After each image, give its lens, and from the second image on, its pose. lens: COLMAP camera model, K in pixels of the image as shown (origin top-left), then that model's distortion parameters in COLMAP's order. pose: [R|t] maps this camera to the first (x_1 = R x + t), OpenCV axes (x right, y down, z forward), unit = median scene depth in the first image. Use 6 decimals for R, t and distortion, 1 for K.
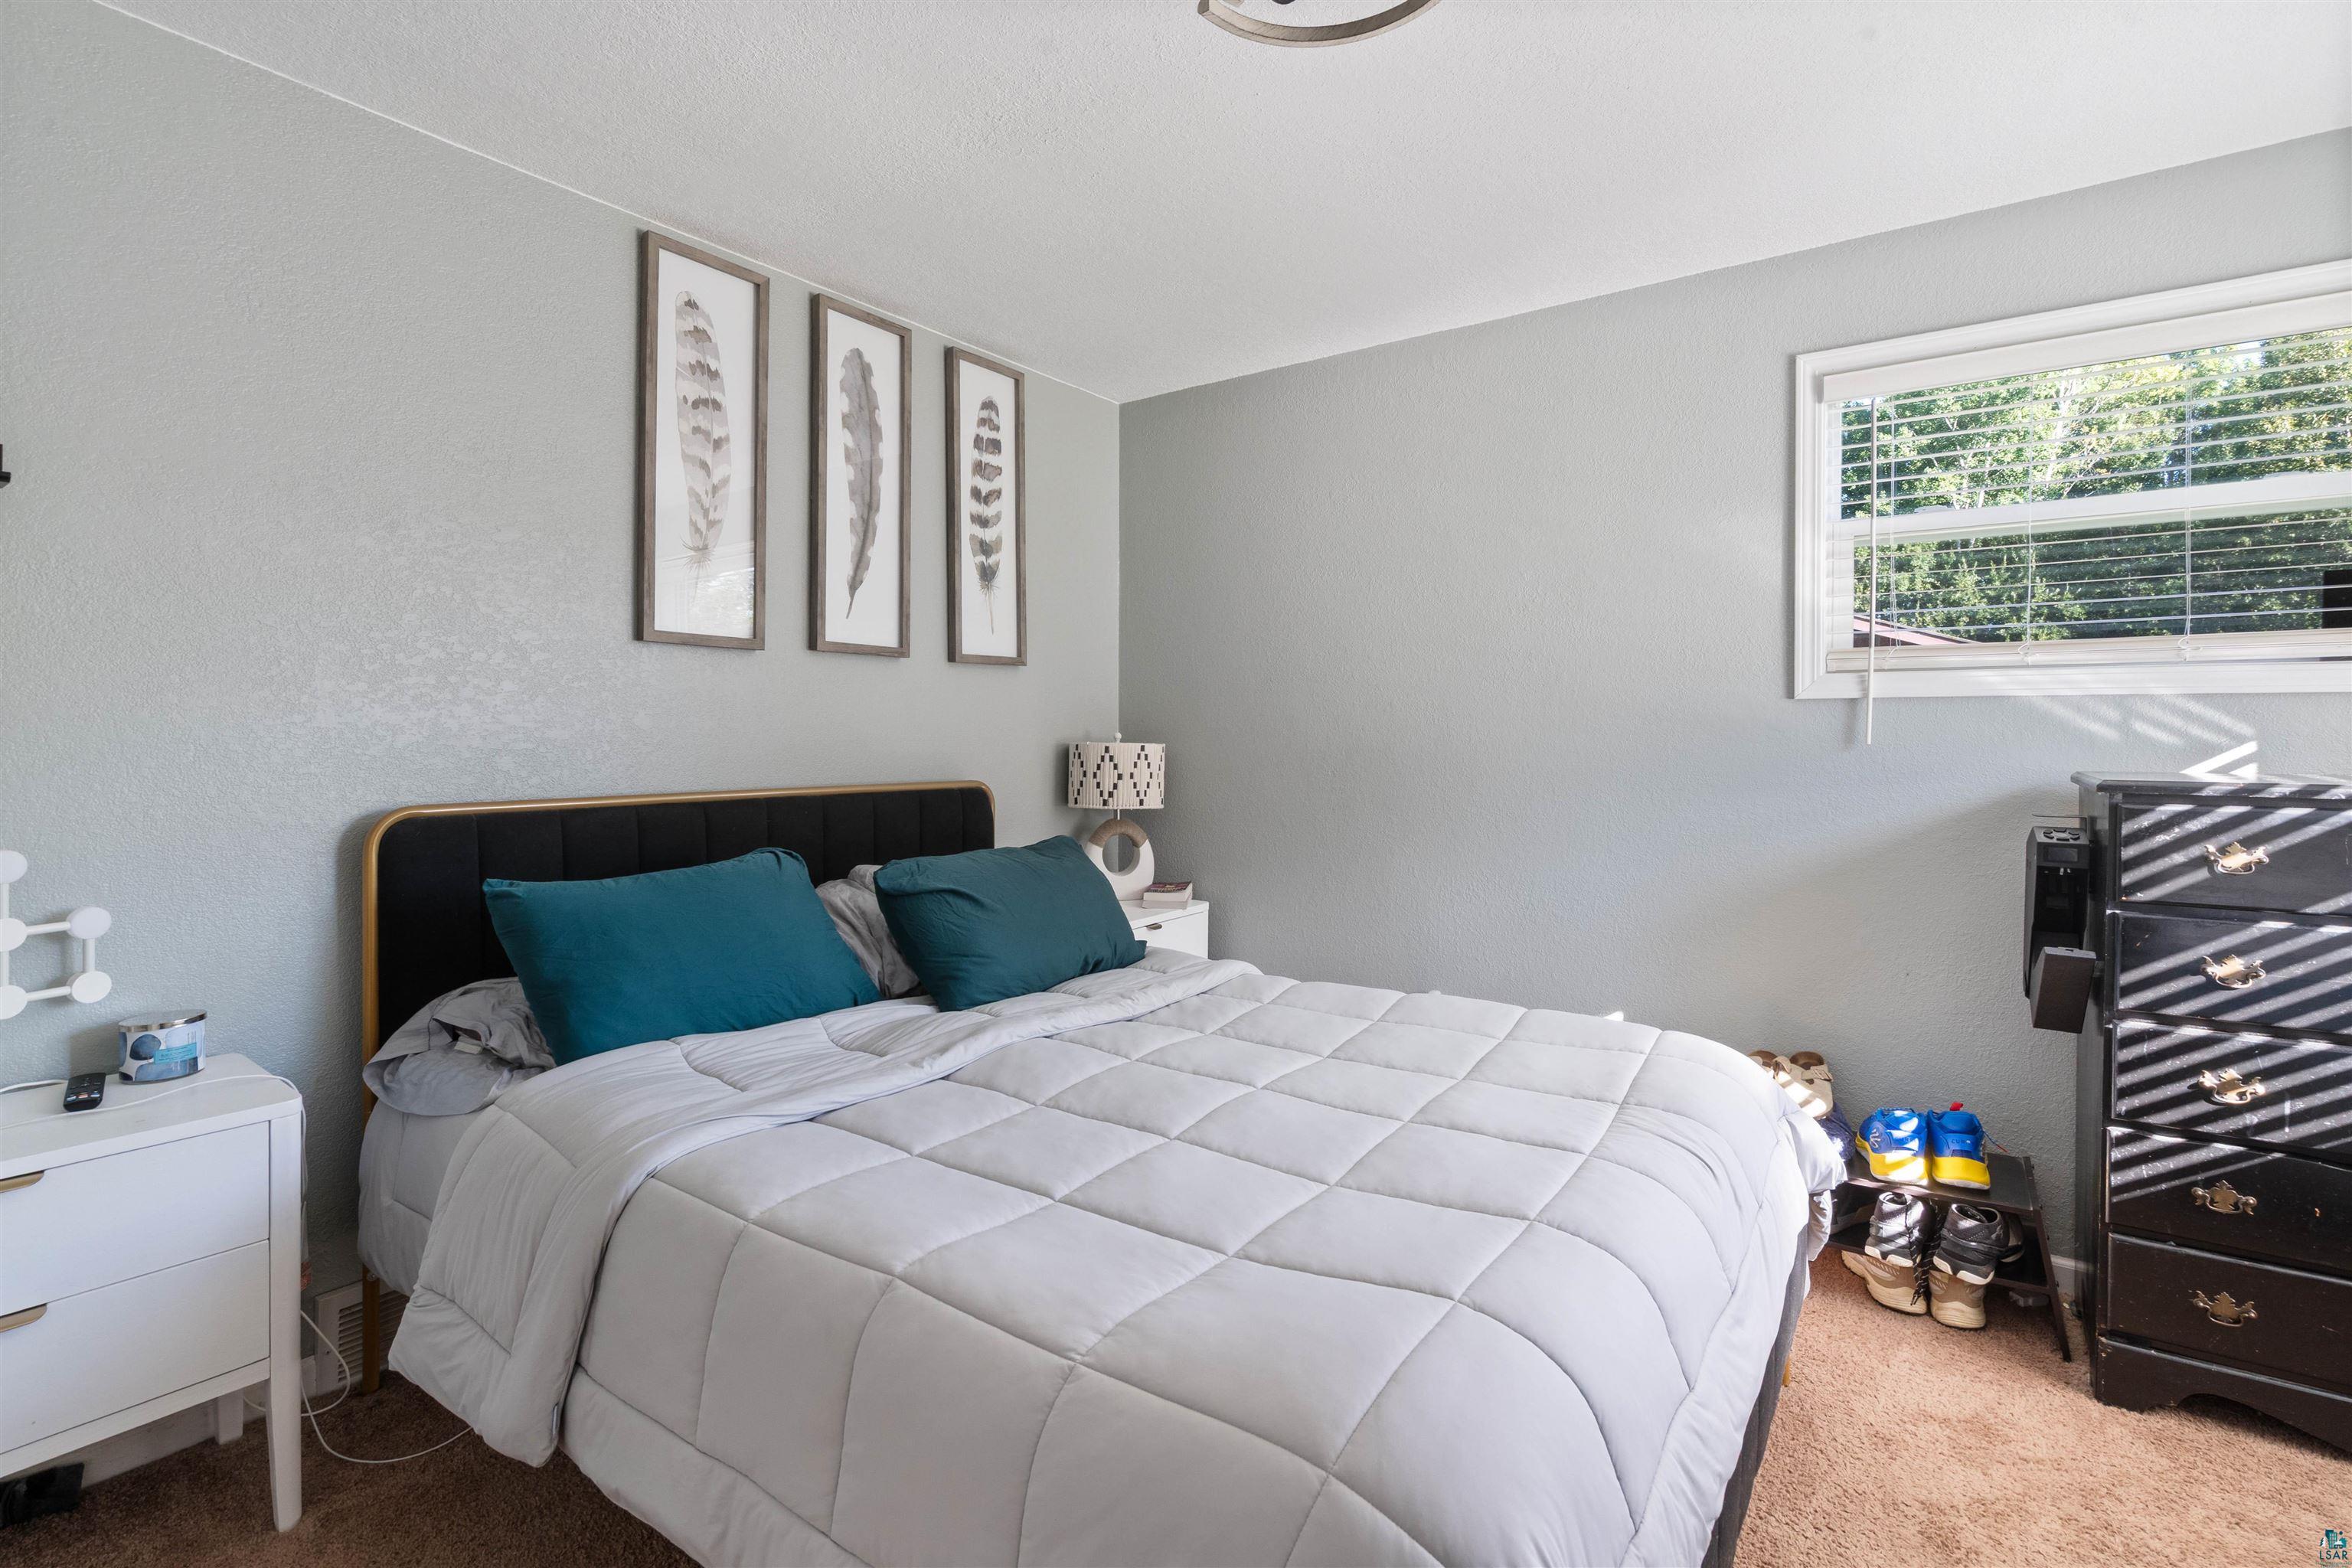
lens RADIAL K [[1098.3, 0, 1172.9], [0, 1098.3, 737.5], [0, 0, 1]] dist [0.000177, -0.000059]
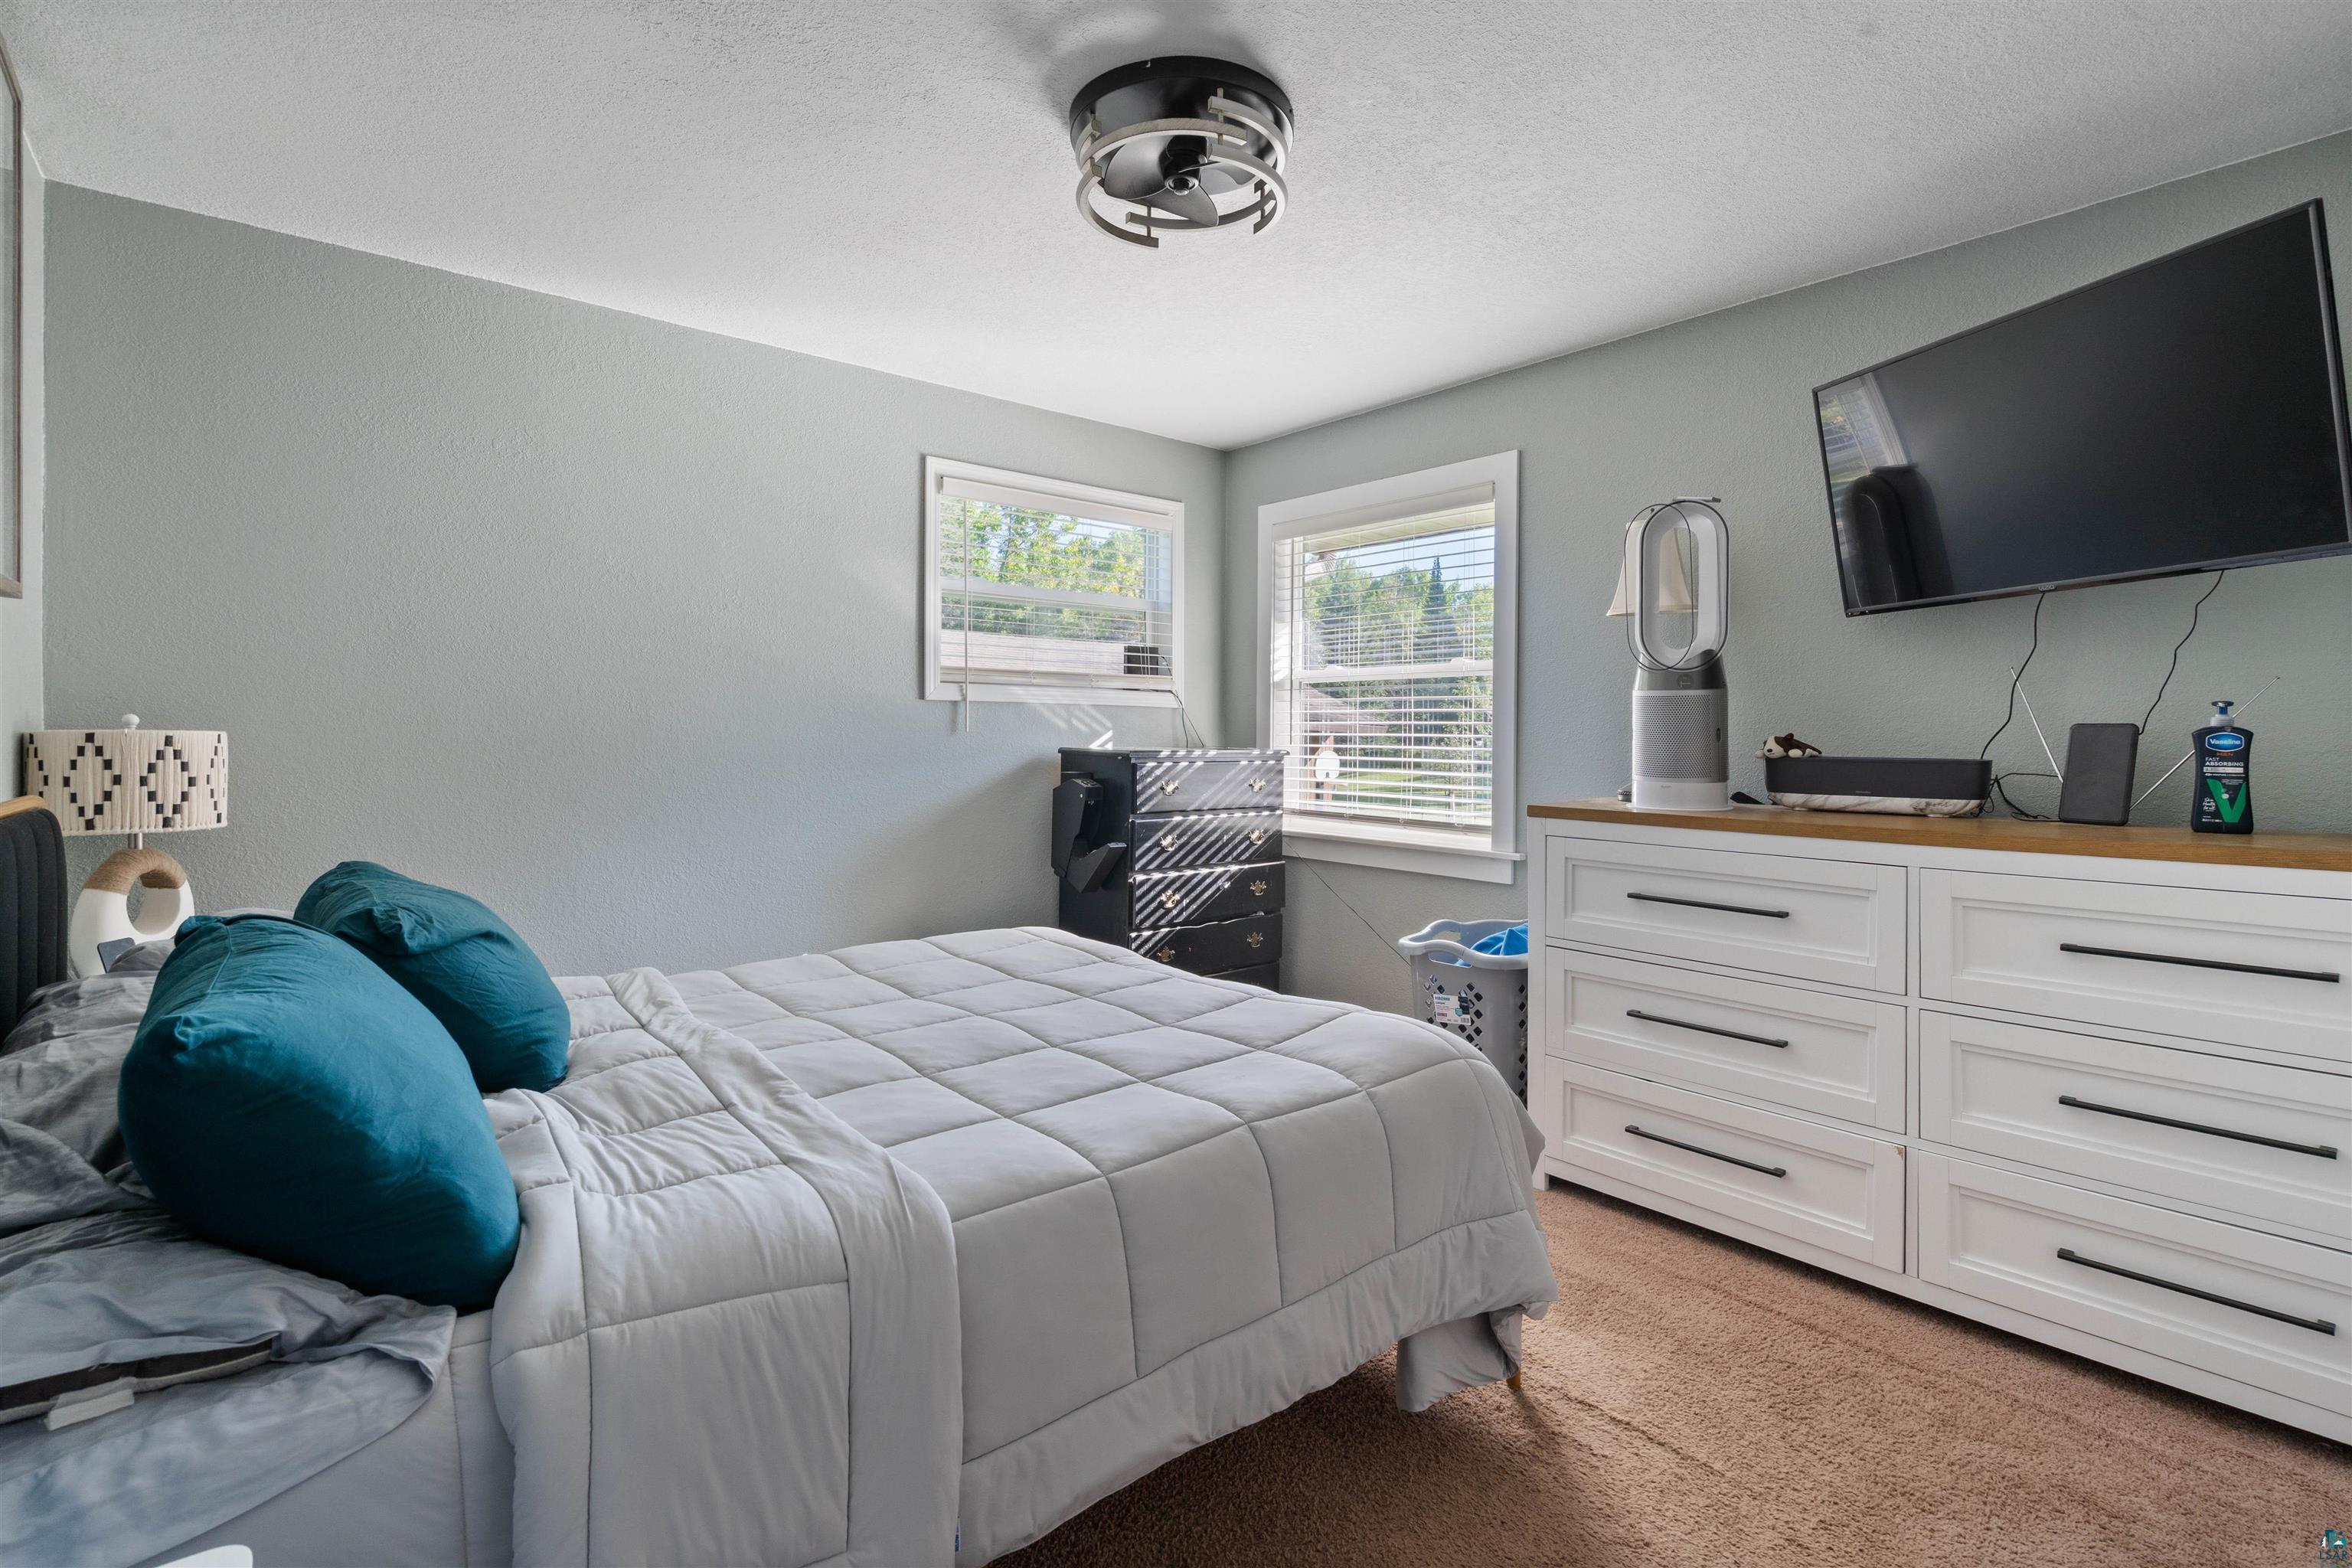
lens RADIAL K [[1098.3, 0, 1172.9], [0, 1098.3, 737.5], [0, 0, 1]] dist [0.000177, -0.000059]
pose [[0.246743, -0.003026, 0.969076, -0.737421], [-0.001252, 0.999993, 0.003442, 0.008271], [-0.969080, -0.002062, 0.246737, 0.358257]]
